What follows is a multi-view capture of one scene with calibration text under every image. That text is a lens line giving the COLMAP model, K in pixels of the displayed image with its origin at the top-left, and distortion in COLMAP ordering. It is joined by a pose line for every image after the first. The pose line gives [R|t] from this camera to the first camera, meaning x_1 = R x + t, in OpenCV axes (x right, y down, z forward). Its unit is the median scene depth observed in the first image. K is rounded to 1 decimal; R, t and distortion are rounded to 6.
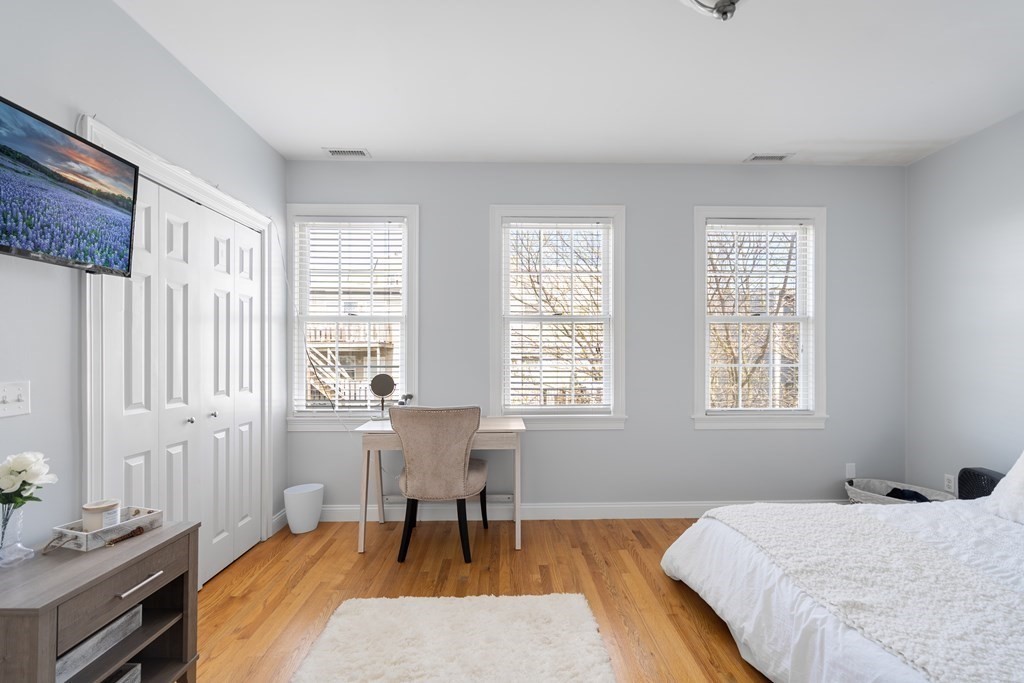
lens RADIAL K [[462.5, 0, 572.7], [0, 462.5, 350.4], [0, 0, 1]] dist [-0.002070, -0.000089]
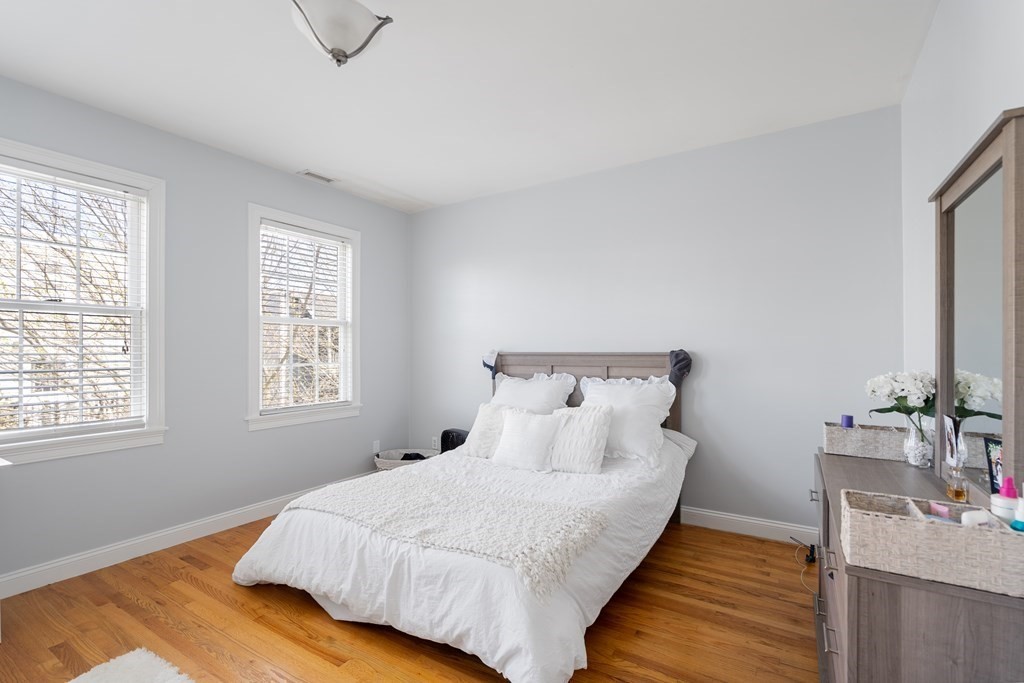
lens RADIAL K [[464.2, 0, 512.1], [0, 464.2, 343.8], [0, 0, 1]] dist [-0.003520, 0.002196]
pose [[0.560500, 0.011710, 0.828071, -0.295429], [-0.000260, 0.999902, -0.013964, -0.000056], [-0.828154, 0.007611, 0.560449, -0.008787]]
